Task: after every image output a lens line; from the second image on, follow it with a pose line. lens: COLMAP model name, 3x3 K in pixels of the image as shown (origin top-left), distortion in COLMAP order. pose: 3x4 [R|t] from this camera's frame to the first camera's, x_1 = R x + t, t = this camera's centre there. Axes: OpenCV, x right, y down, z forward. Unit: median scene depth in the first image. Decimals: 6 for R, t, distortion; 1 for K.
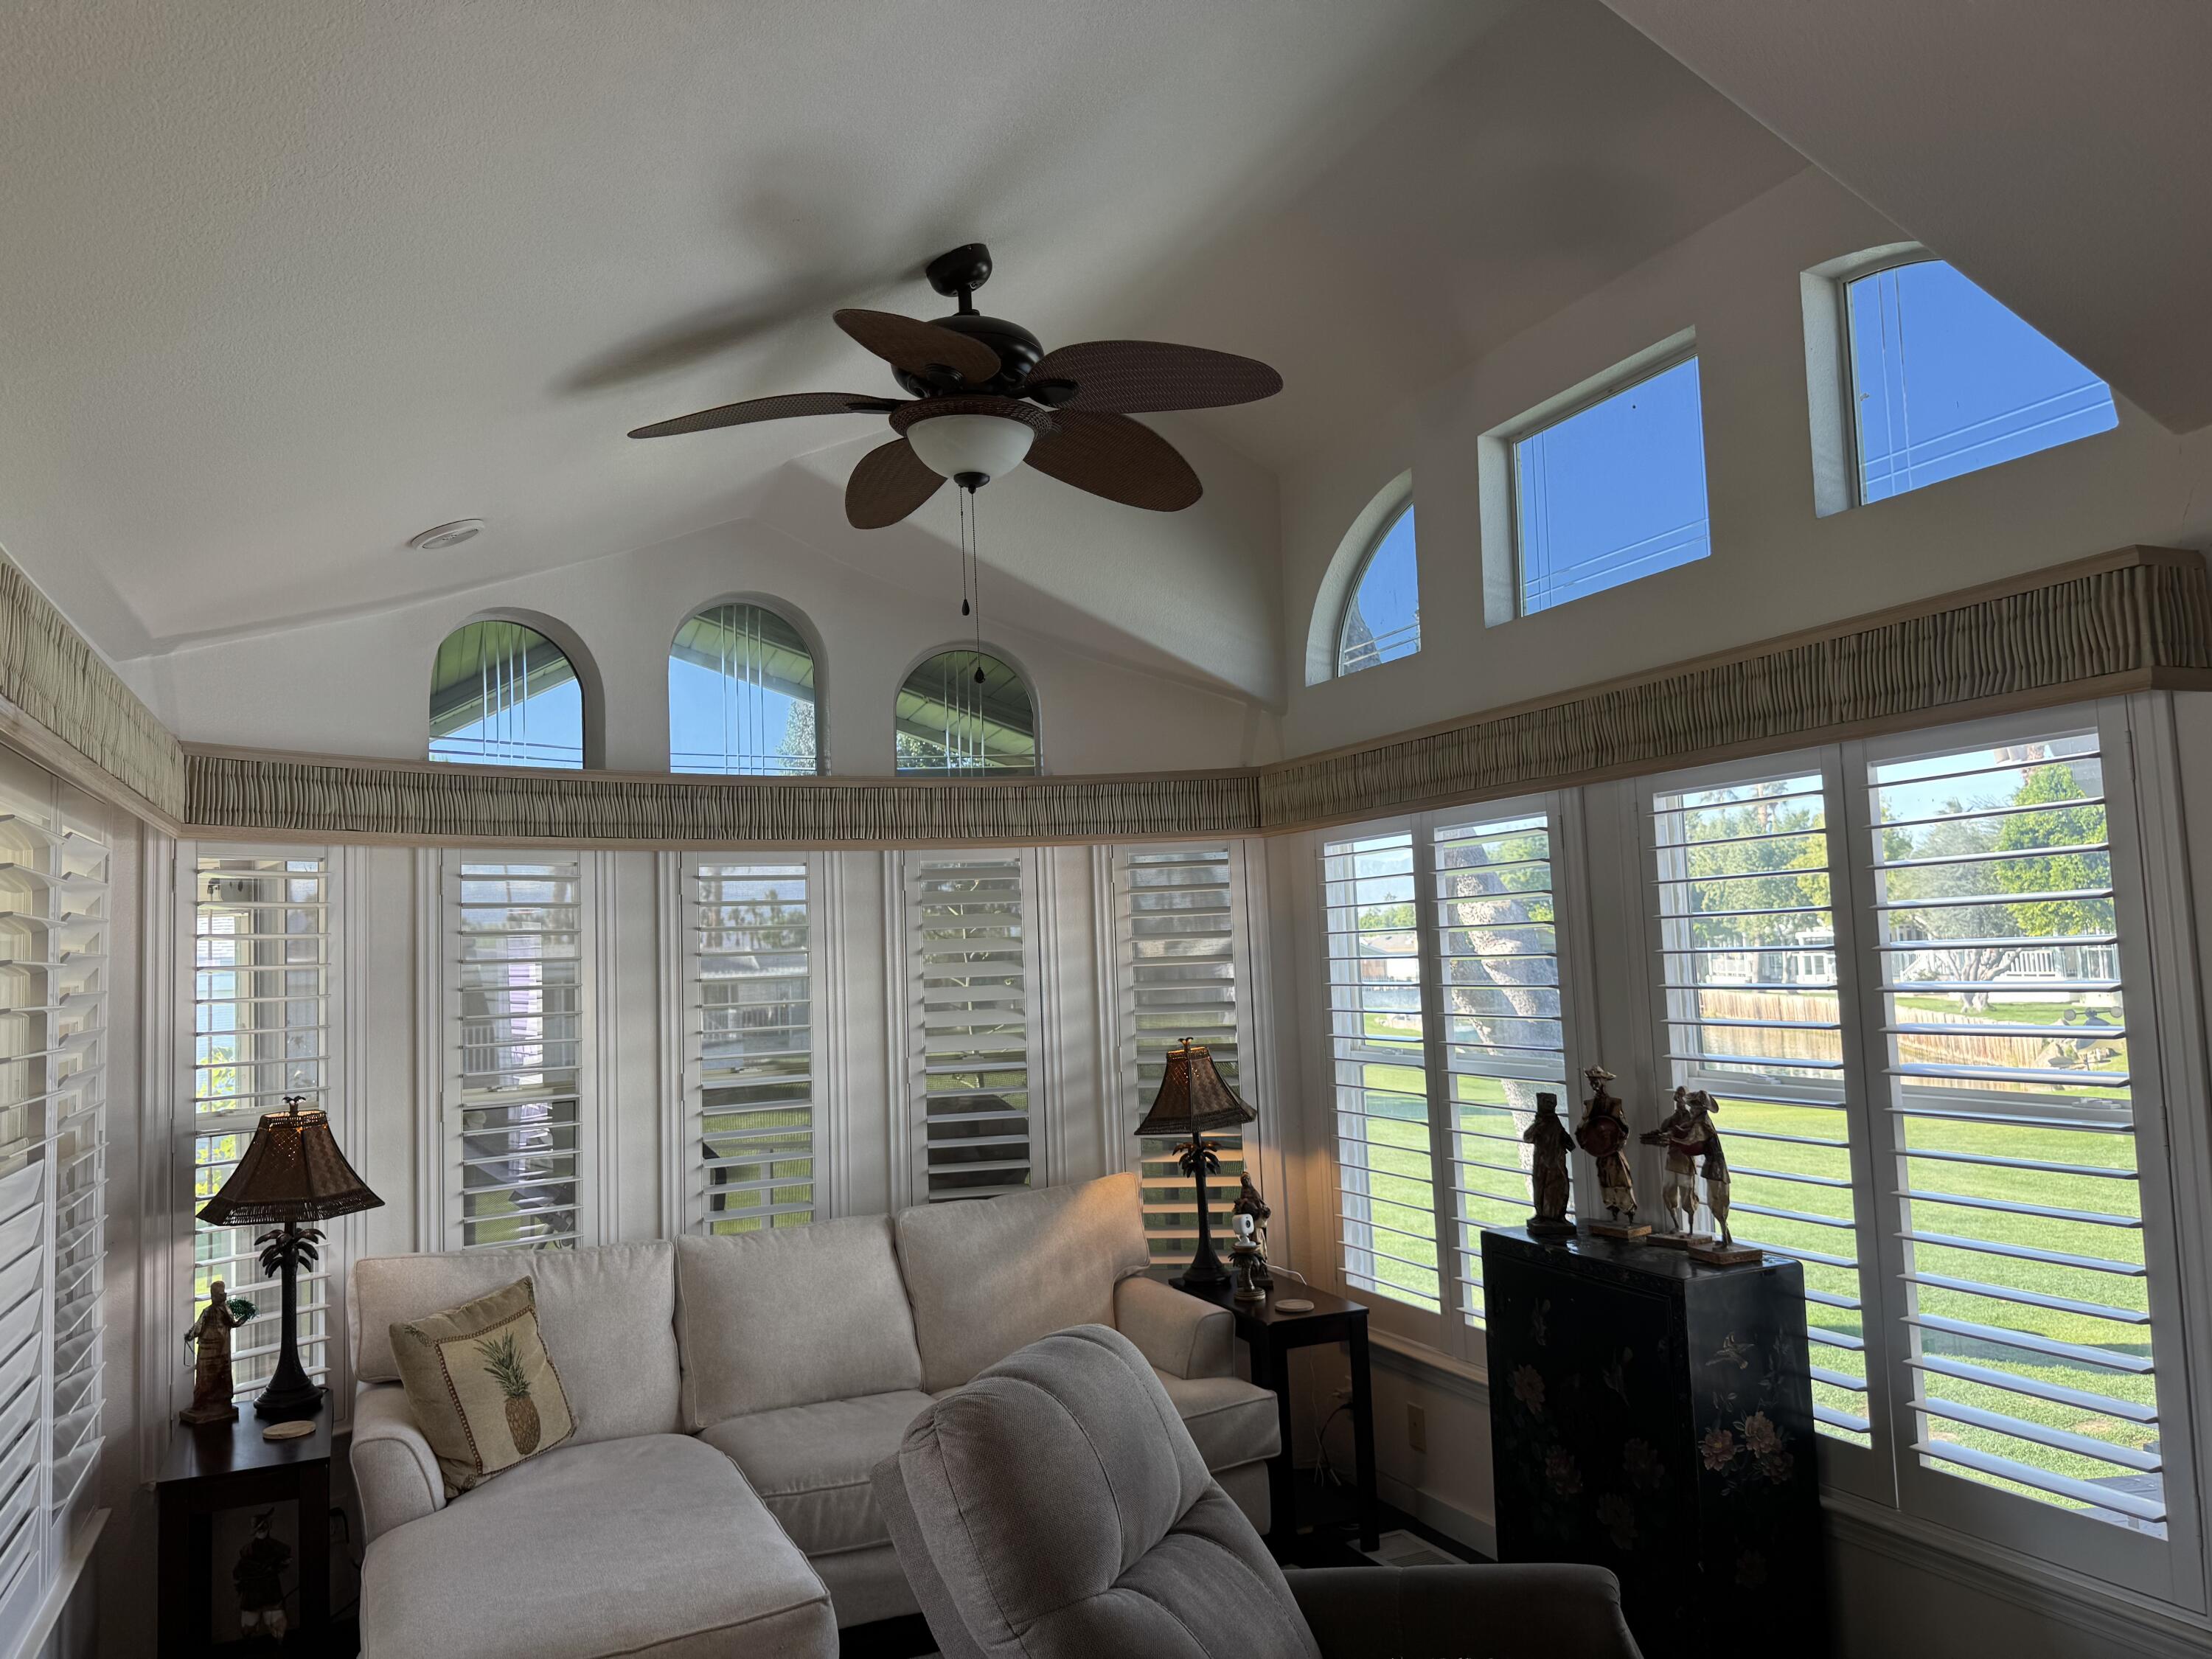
lens RADIAL K [[1688.1, 0, 1242.0], [0, 1688.1, 813.6], [0, 0, 1]] dist [0.024930, -0.062960]
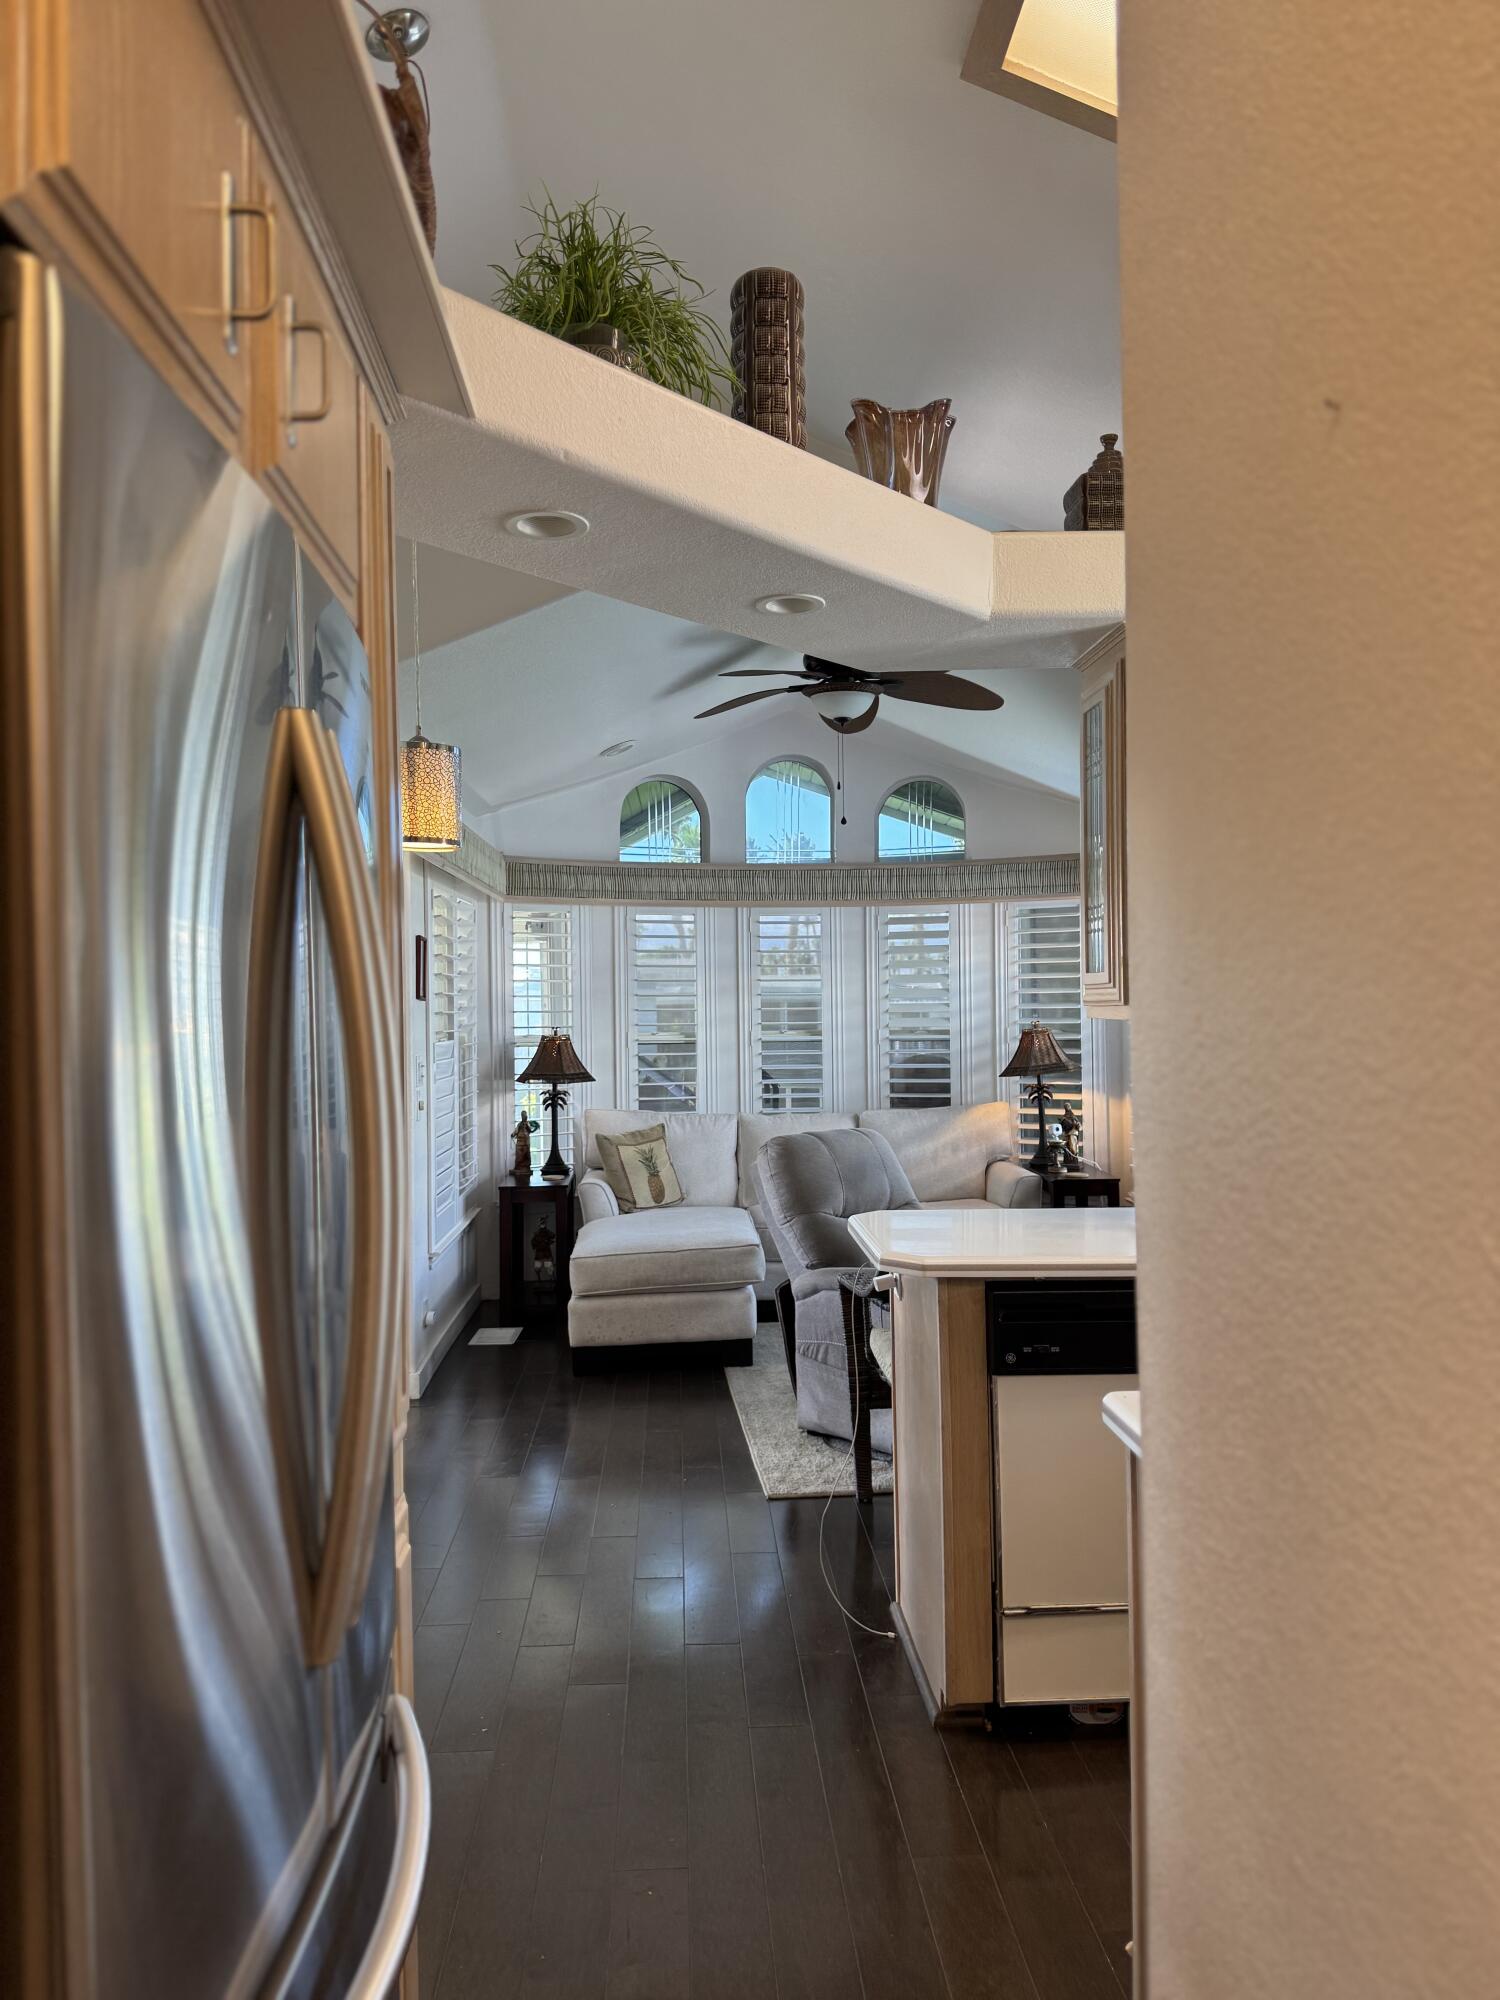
lens RADIAL K [[1454.1, 0, 750.0], [0, 1454.1, 1000.0], [0, 0, 1]] dist [0.057494, 0.001311]
pose [[0.918942, 0.023251, -0.393706, 0.302907], [0.011636, 0.996228, 0.085994, -0.013604], [0.394220, -0.083604, 0.915205, -0.451696]]
